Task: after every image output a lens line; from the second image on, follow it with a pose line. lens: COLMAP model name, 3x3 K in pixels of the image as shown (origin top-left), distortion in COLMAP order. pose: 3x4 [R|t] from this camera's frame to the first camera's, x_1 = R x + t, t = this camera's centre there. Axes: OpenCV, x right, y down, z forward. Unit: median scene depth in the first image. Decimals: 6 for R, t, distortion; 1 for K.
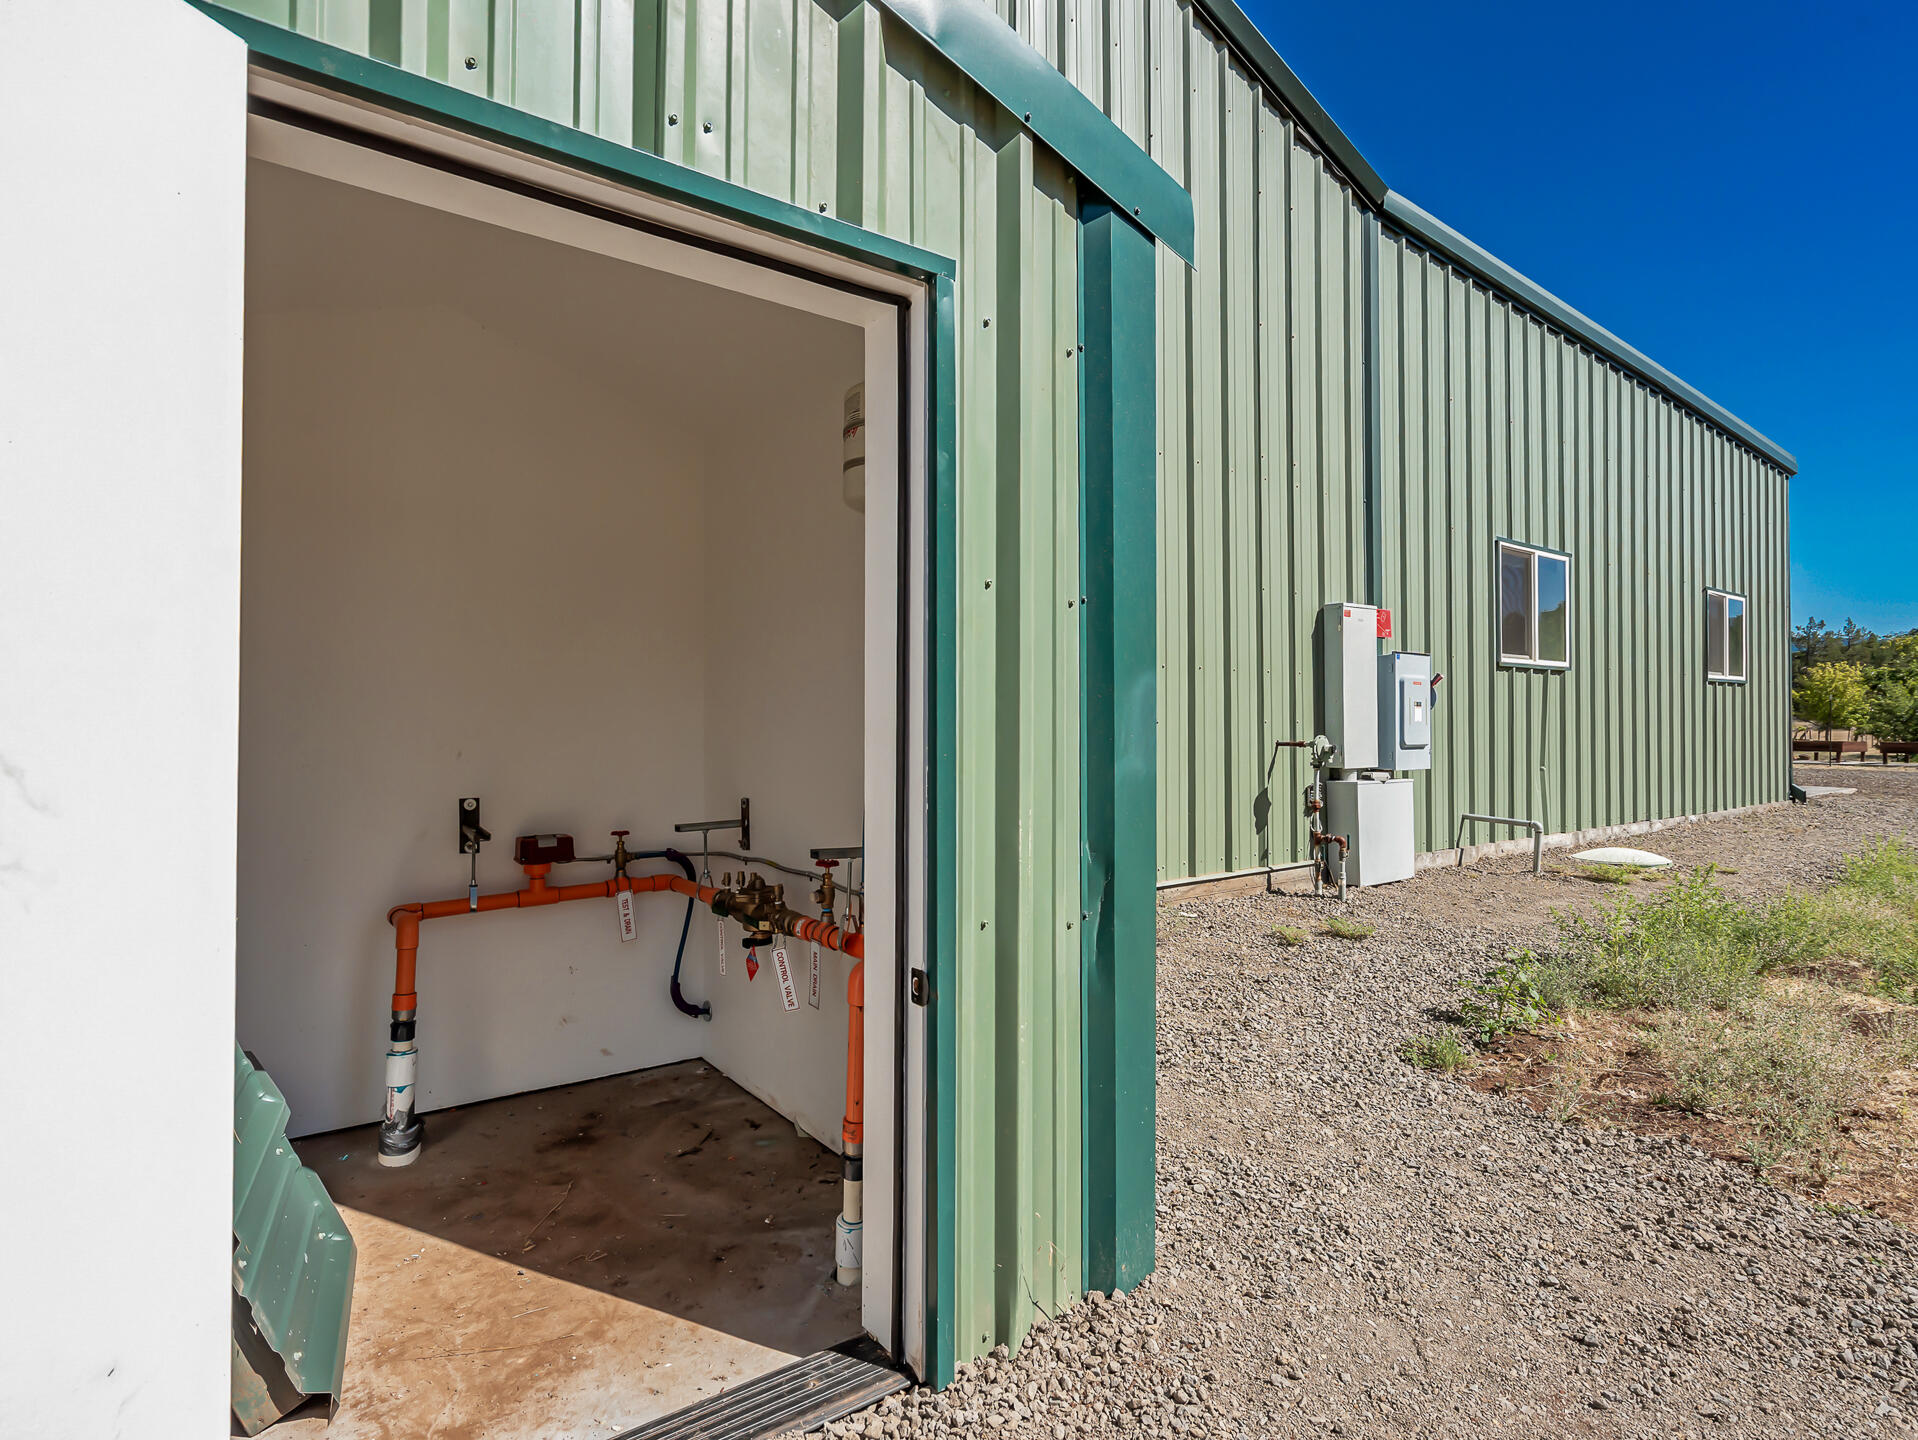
lens RADIAL K [[983.5, 0, 959.0], [0, 983.5, 720.0], [0, 0, 1]] dist [-0.002660, 0.000593]
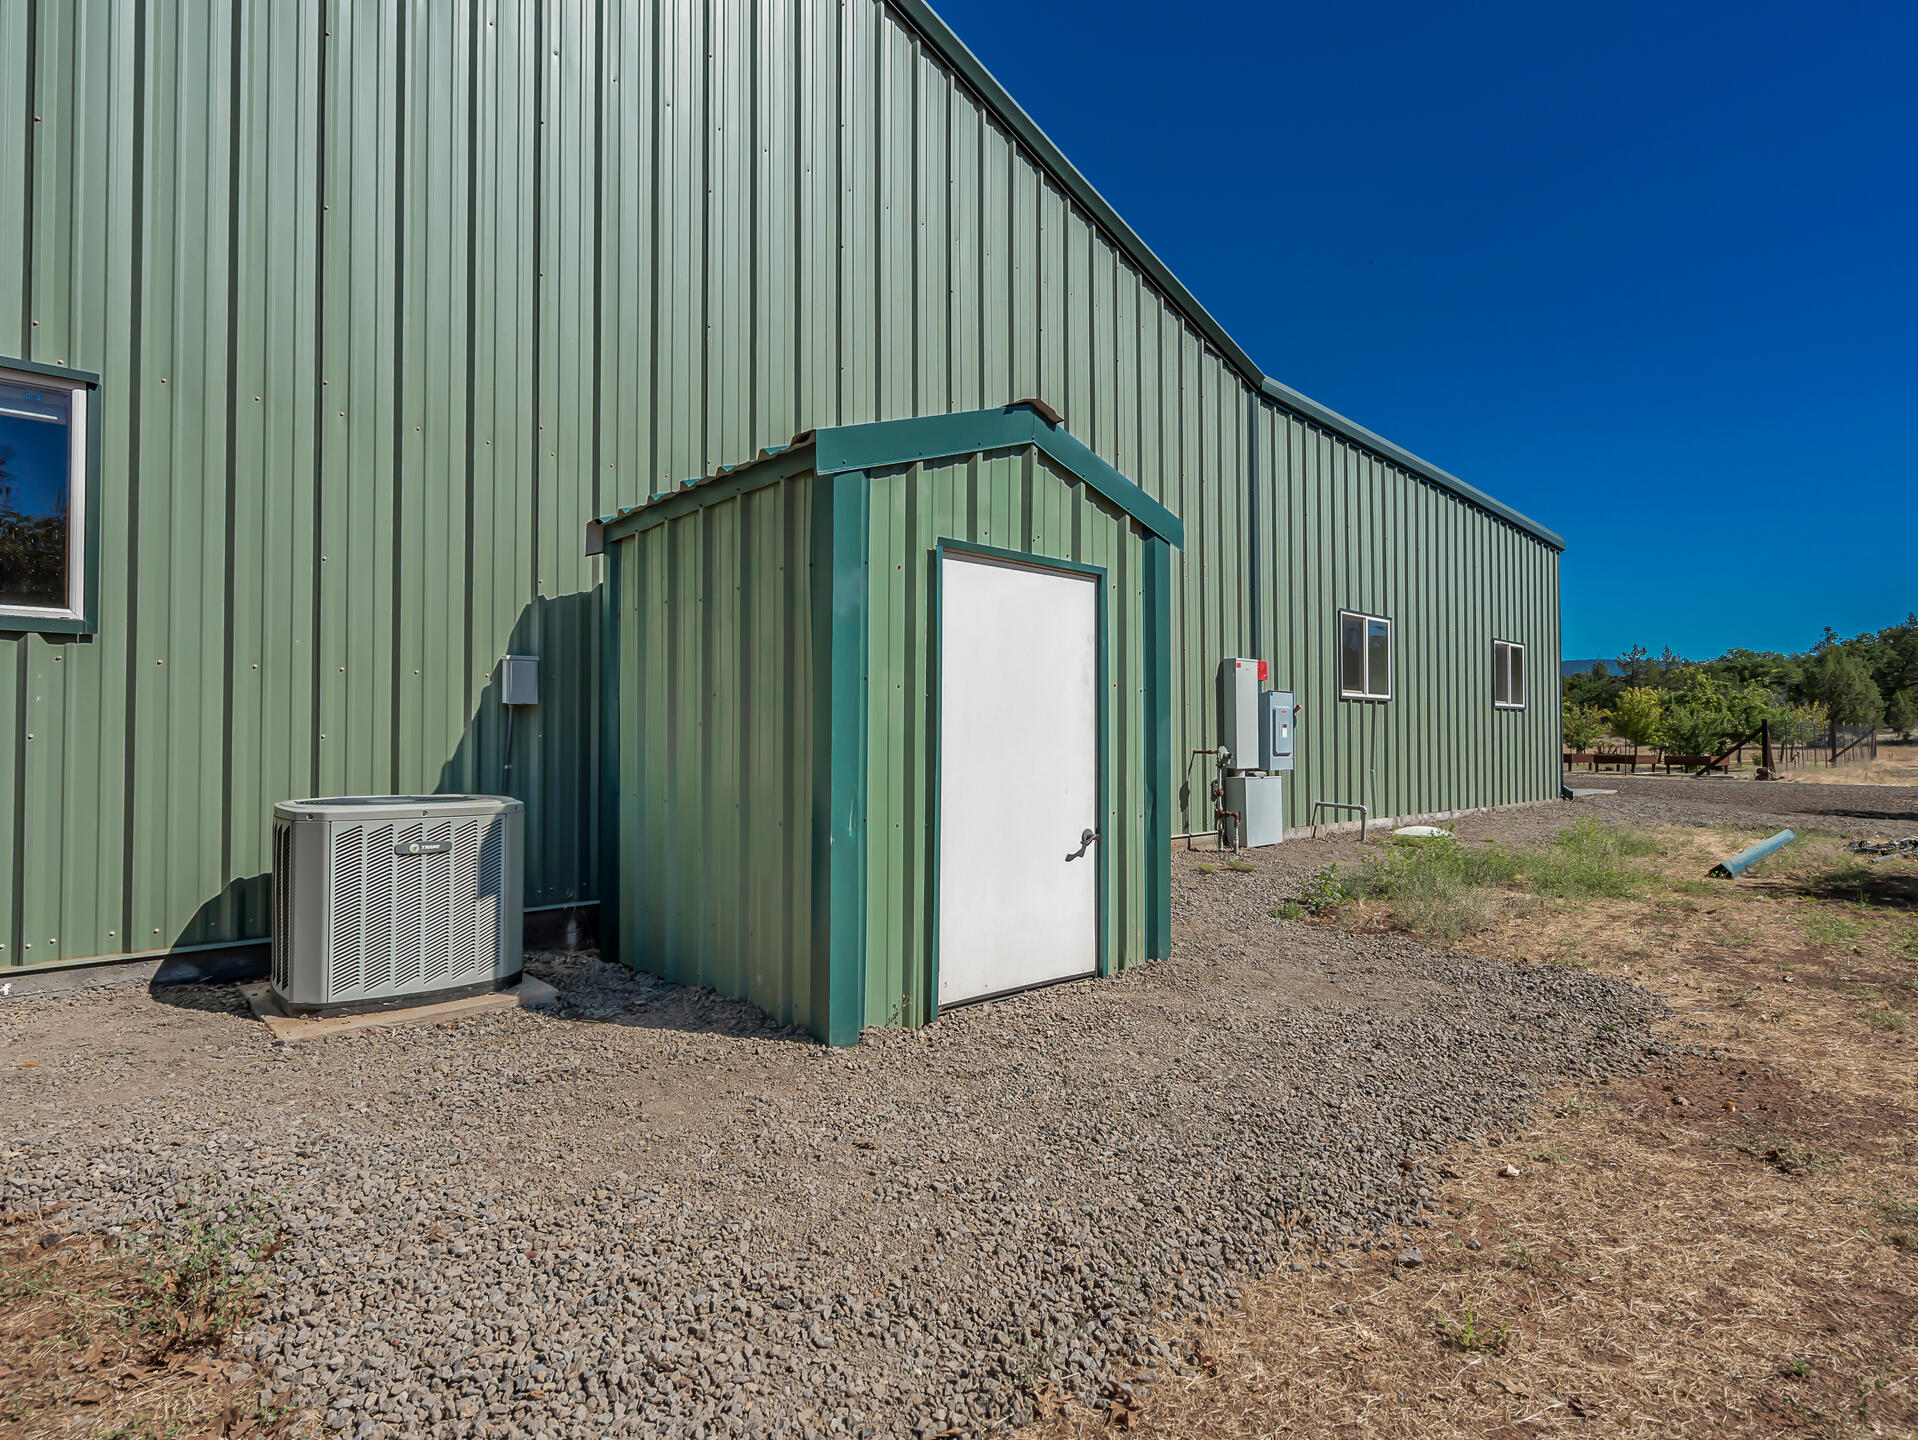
lens RADIAL K [[983.5, 0, 959.0], [0, 983.5, 720.0], [0, 0, 1]] dist [-0.002660, 0.000593]
pose [[0.994483, 0.004398, 0.104801, -0.178493], [-0.002797, 0.999877, -0.015424, -0.000392], [-0.104856, 0.015045, 0.994374, -0.426958]]
